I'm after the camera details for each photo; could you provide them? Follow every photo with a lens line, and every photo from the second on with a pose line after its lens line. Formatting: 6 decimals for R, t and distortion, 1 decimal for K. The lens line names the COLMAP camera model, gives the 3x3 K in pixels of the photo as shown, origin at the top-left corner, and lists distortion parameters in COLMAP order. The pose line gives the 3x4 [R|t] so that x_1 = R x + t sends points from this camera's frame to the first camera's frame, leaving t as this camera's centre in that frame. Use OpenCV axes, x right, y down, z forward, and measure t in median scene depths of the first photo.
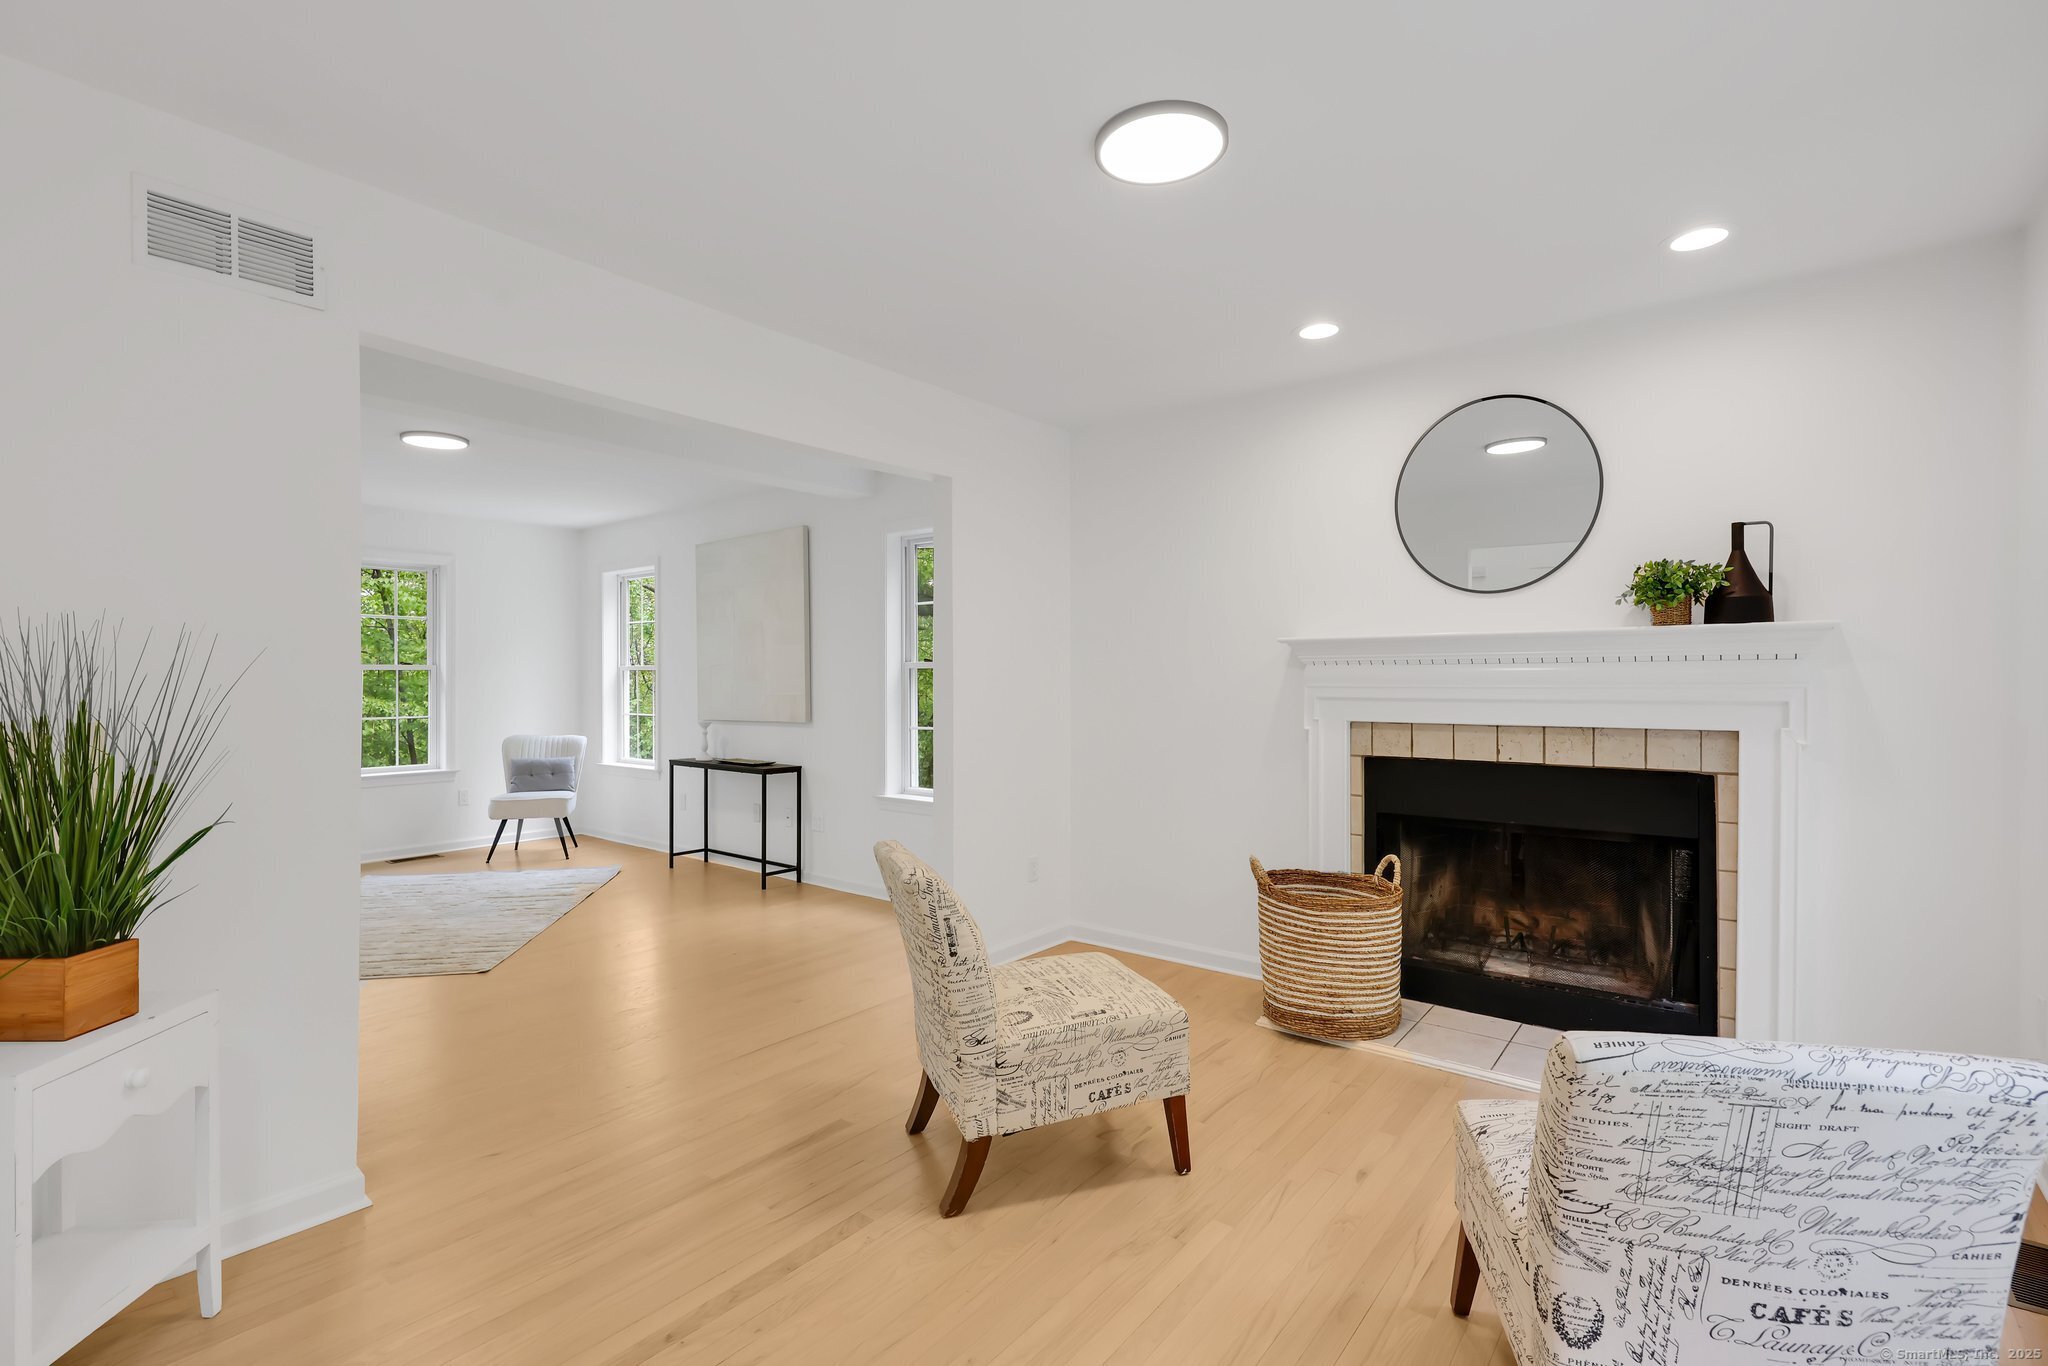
lens RADIAL K [[961.7, 0, 1008.5], [0, 961.7, 676.9], [0, 0, 1]] dist [0.004430, -0.000386]
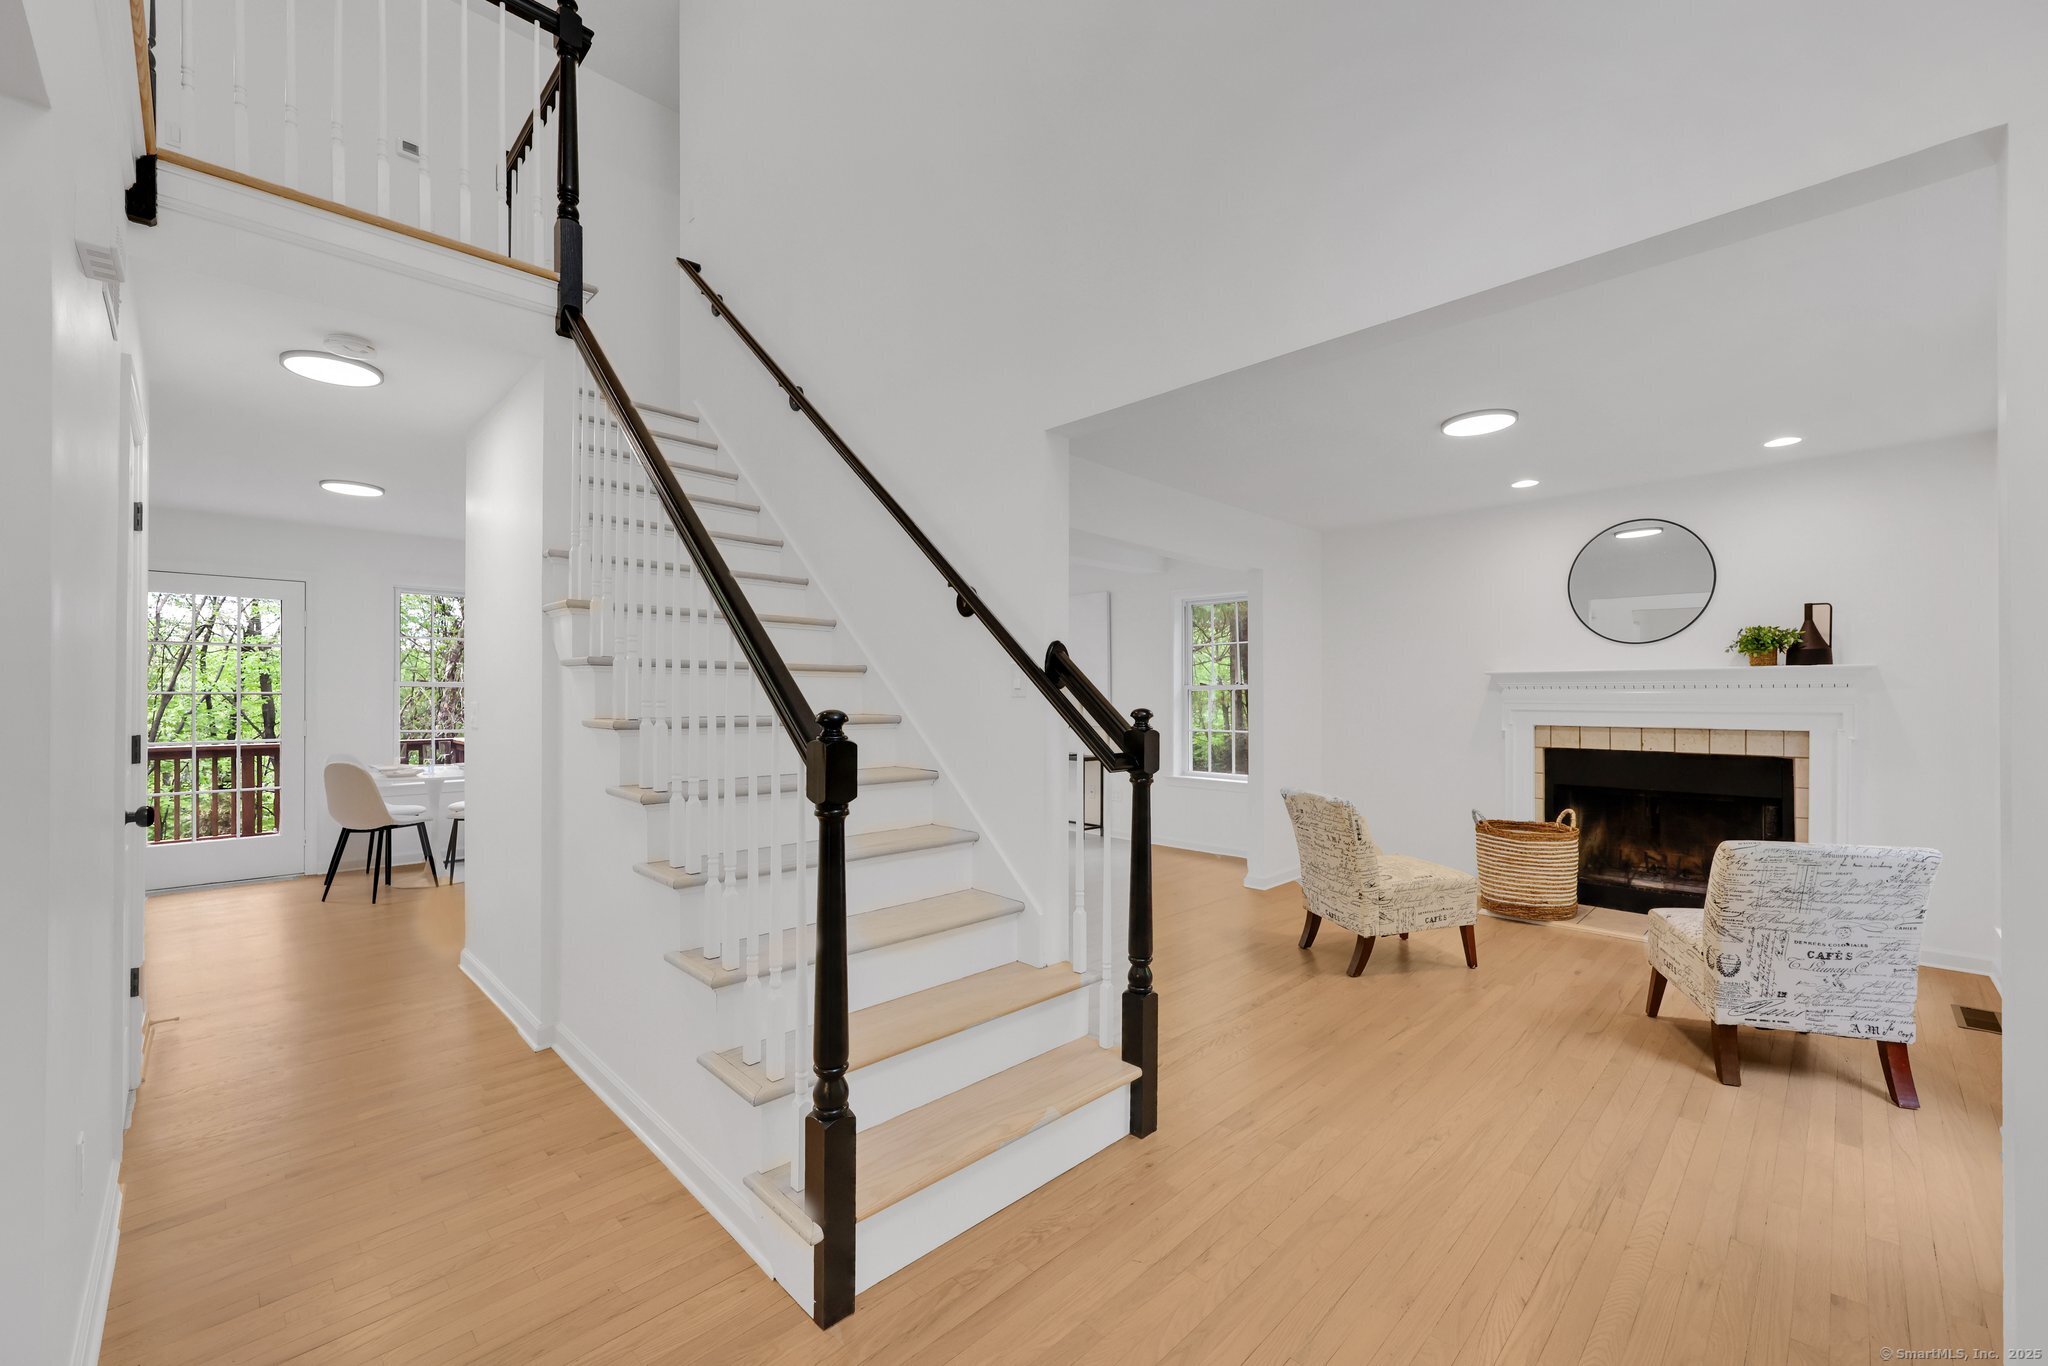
lens RADIAL K [[846.1, 0, 1014.0], [0, 846.1, 689.6], [0, 0, 1]] dist [0.005509, -0.000190]
pose [[0.993738, 0.003433, -0.111681, -0.398866], [-0.004106, 0.999975, -0.005793, 0.000099], [0.111658, 0.006216, 0.993727, -0.551452]]
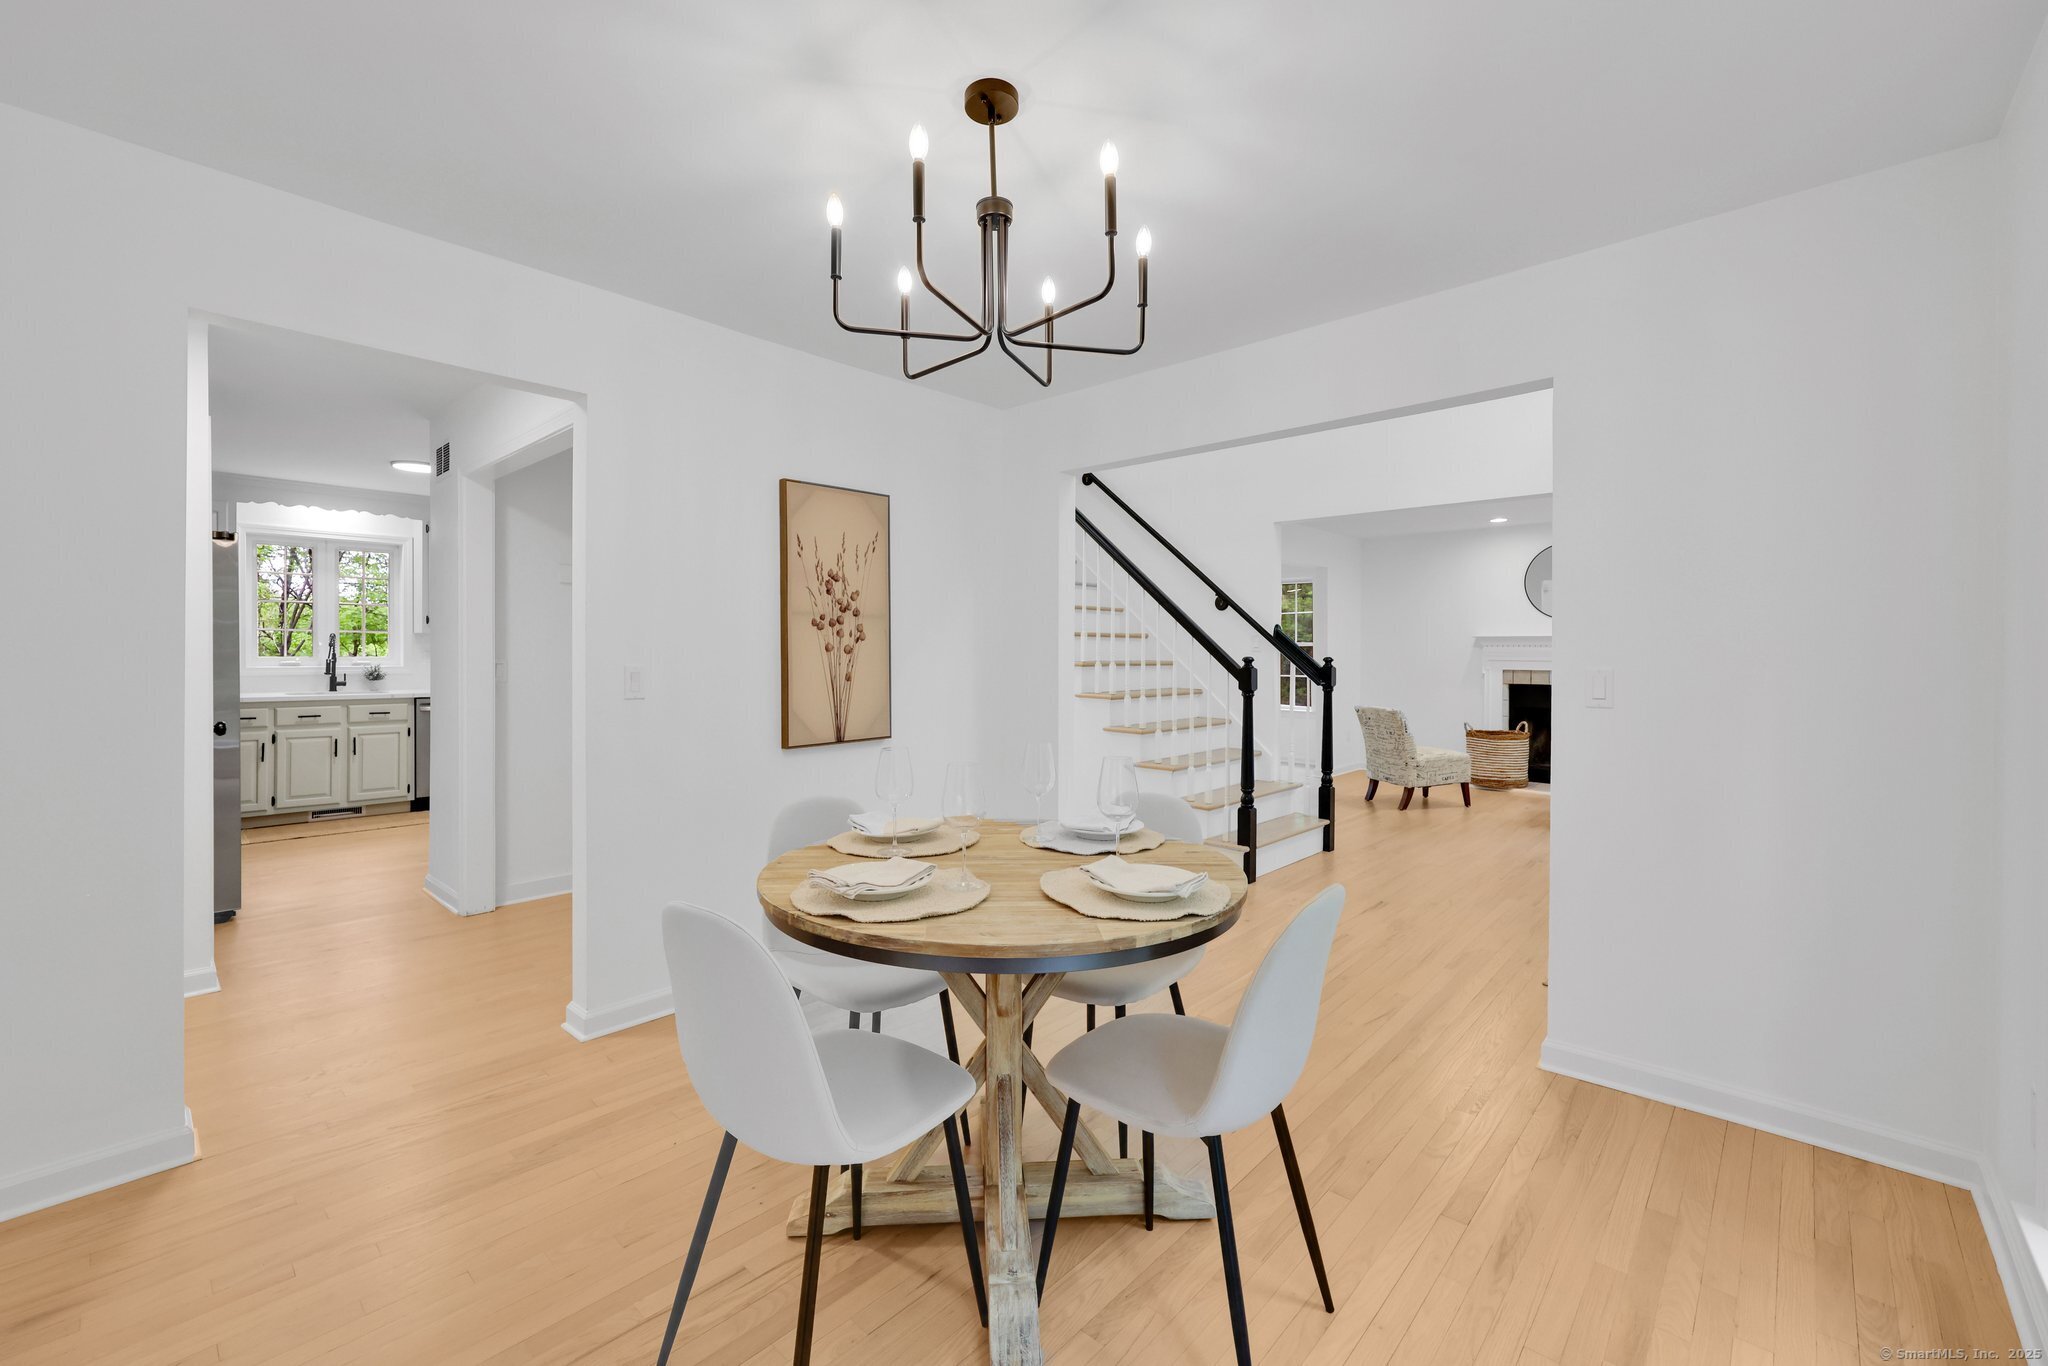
lens RADIAL K [[871.0, 0, 982.5], [0, 871.0, 656.8], [0, 0, 1]] dist [-0.003344, -0.001795]
pose [[0.995347, 0.004962, -0.096228, -0.905064], [-0.004021, 0.999942, 0.009969, -0.003788], [0.096272, -0.009535, 0.995309, -1.598816]]
